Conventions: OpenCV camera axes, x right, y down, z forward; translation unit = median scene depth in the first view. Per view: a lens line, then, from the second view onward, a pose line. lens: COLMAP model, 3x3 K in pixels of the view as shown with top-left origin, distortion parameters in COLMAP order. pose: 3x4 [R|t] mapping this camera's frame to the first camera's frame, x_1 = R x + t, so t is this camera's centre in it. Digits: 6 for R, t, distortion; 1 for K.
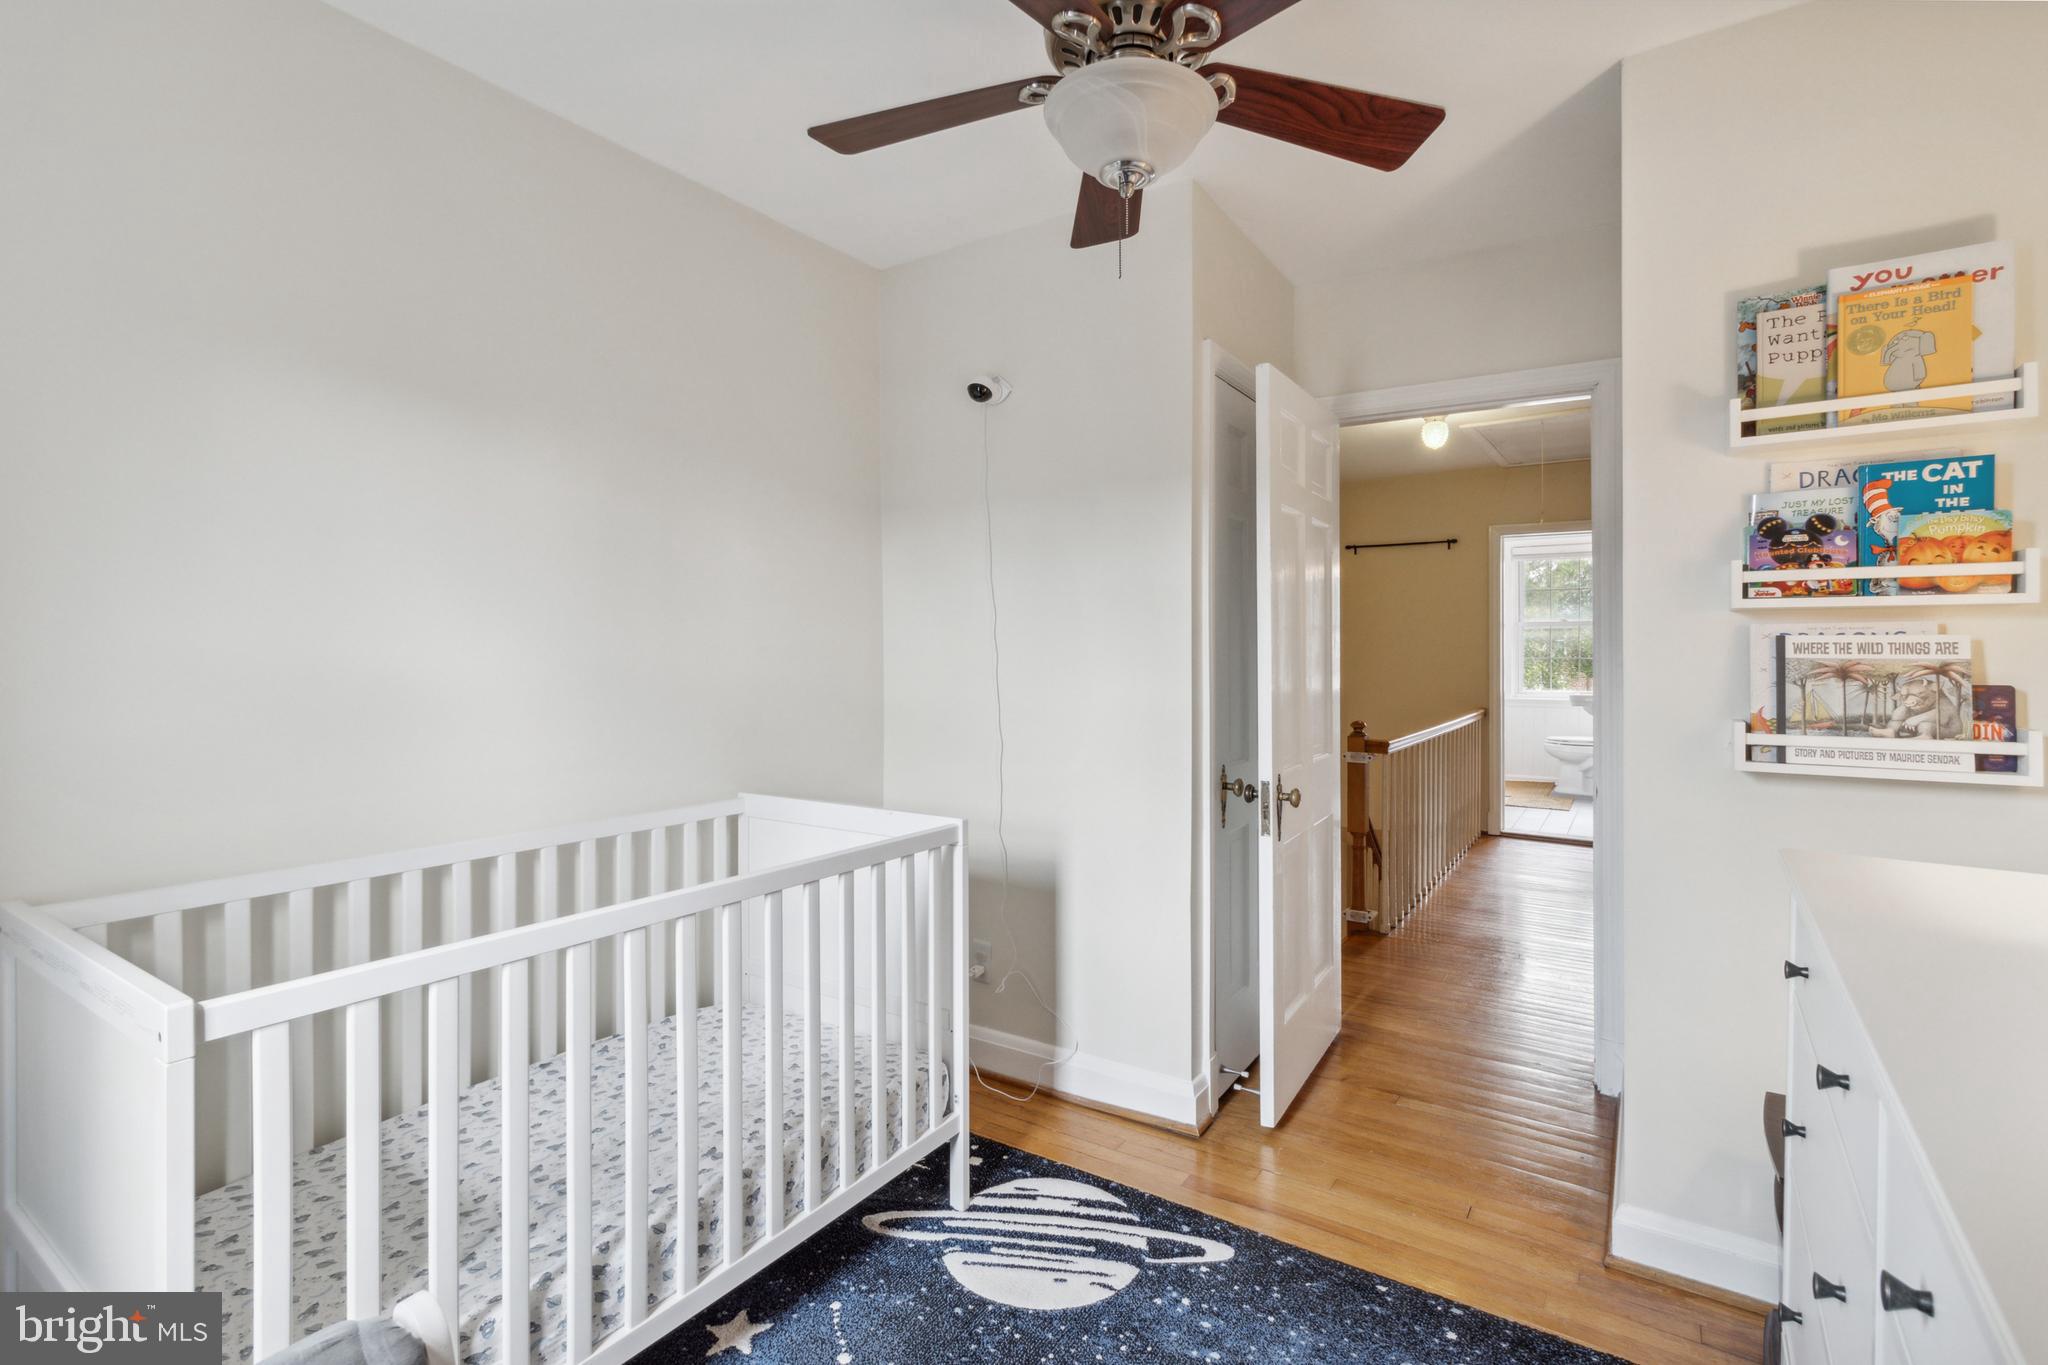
lens RADIAL K [[950.4, 0, 1034.1], [0, 950.4, 663.7], [0, 0, 1]] dist [0.004122, 0.000398]
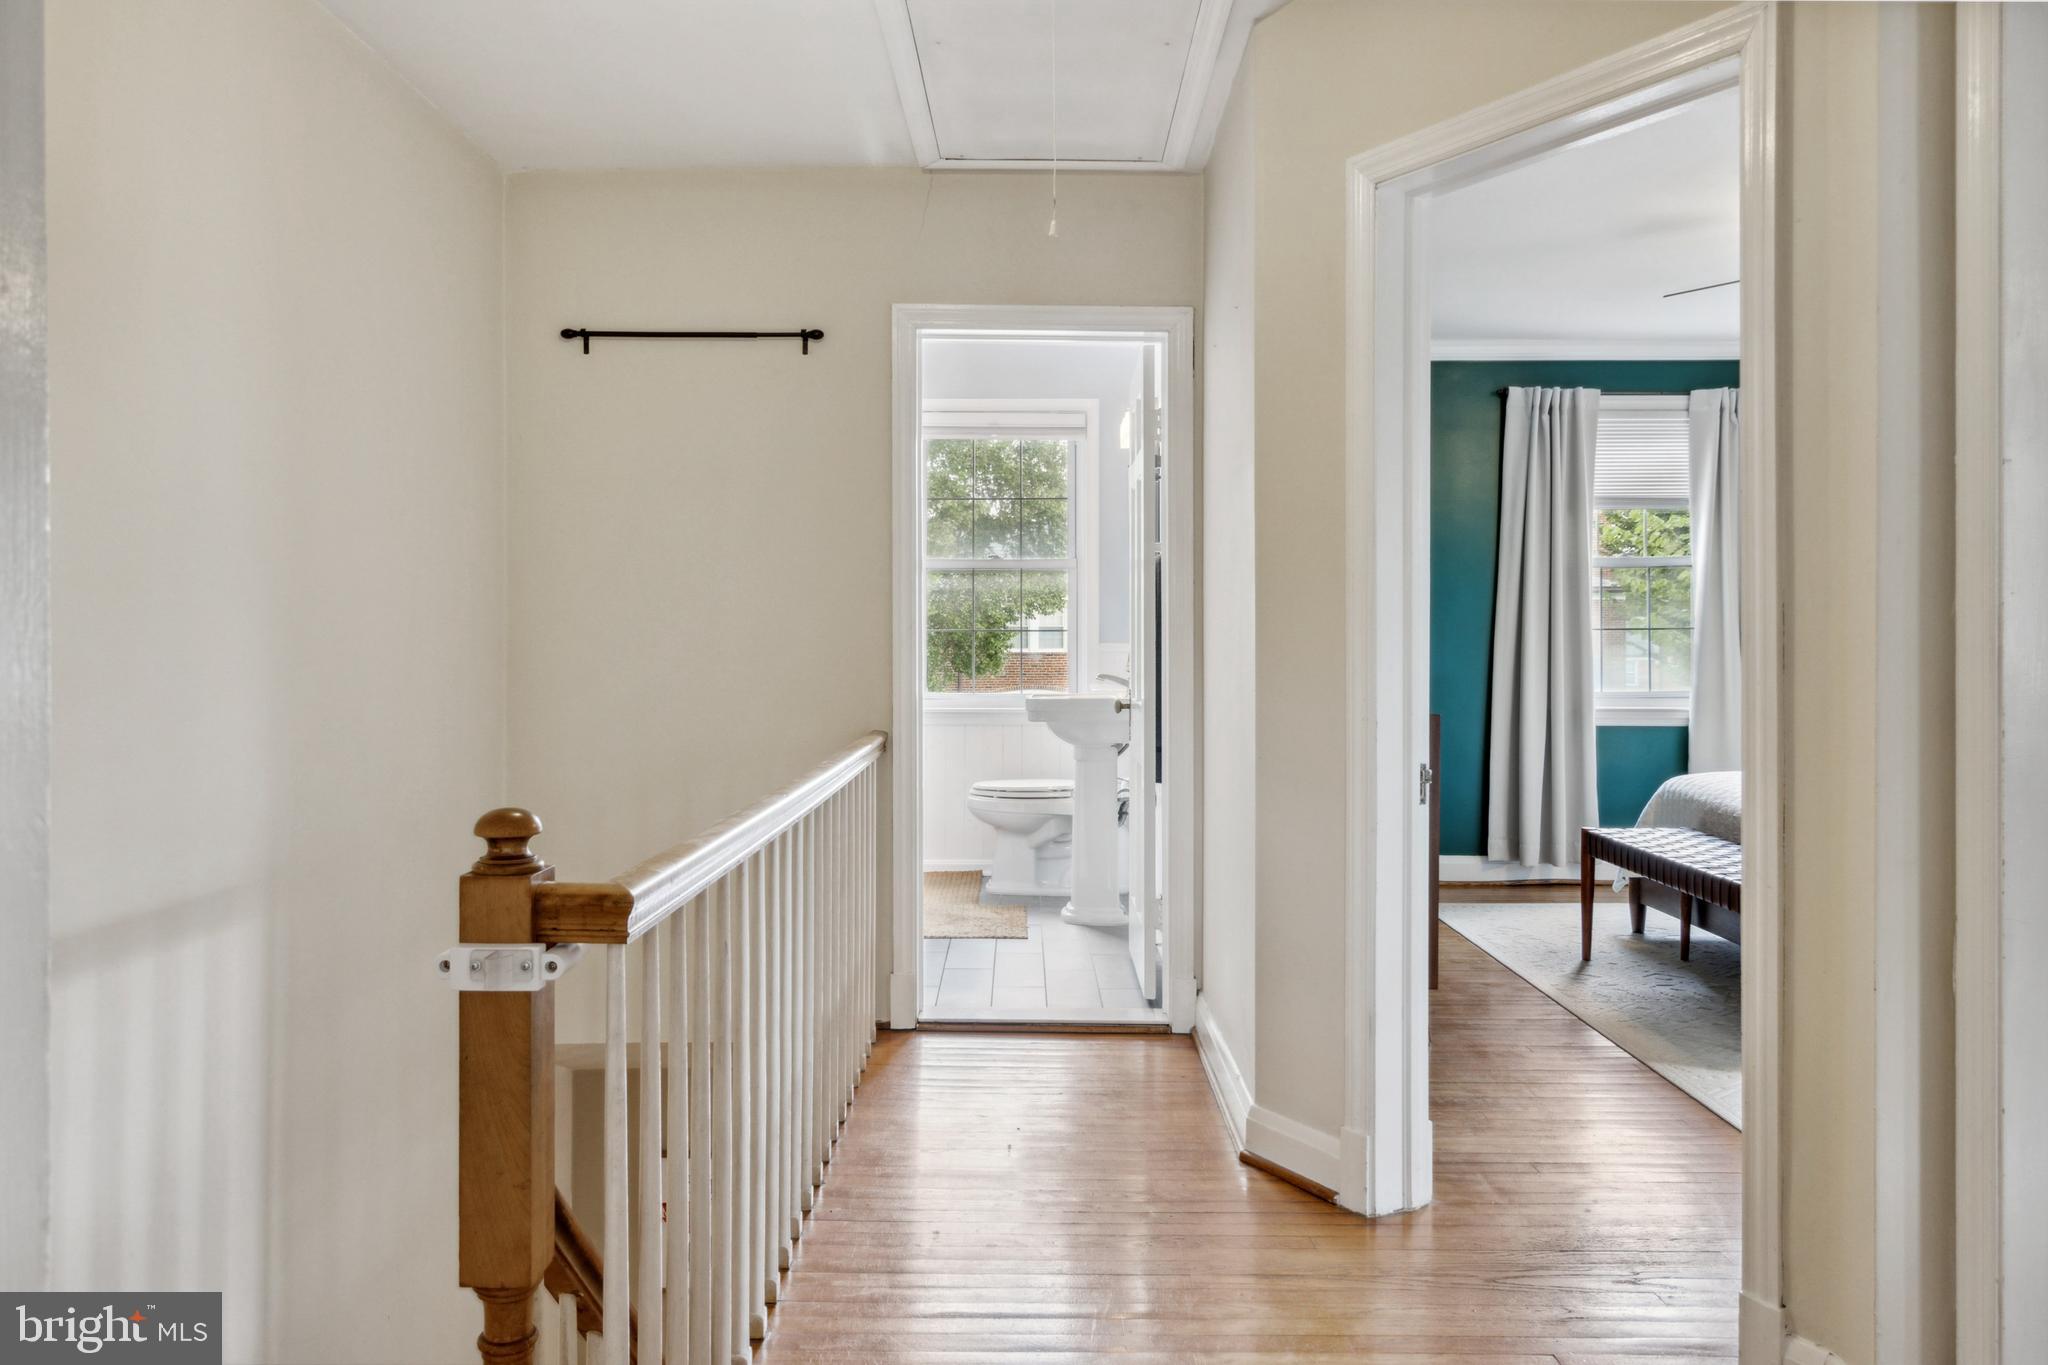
lens RADIAL K [[1529.2, 0, 1034.6], [0, 1529.2, 663.5], [0, 0, 1]] dist [0.010947, 0.002008]
pose [[0.836614, -0.001602, 0.547791, 0.156906], [0.000242, 0.999997, 0.002555, 0.014326], [-0.547793, -0.002005, 0.836611, 0.393982]]
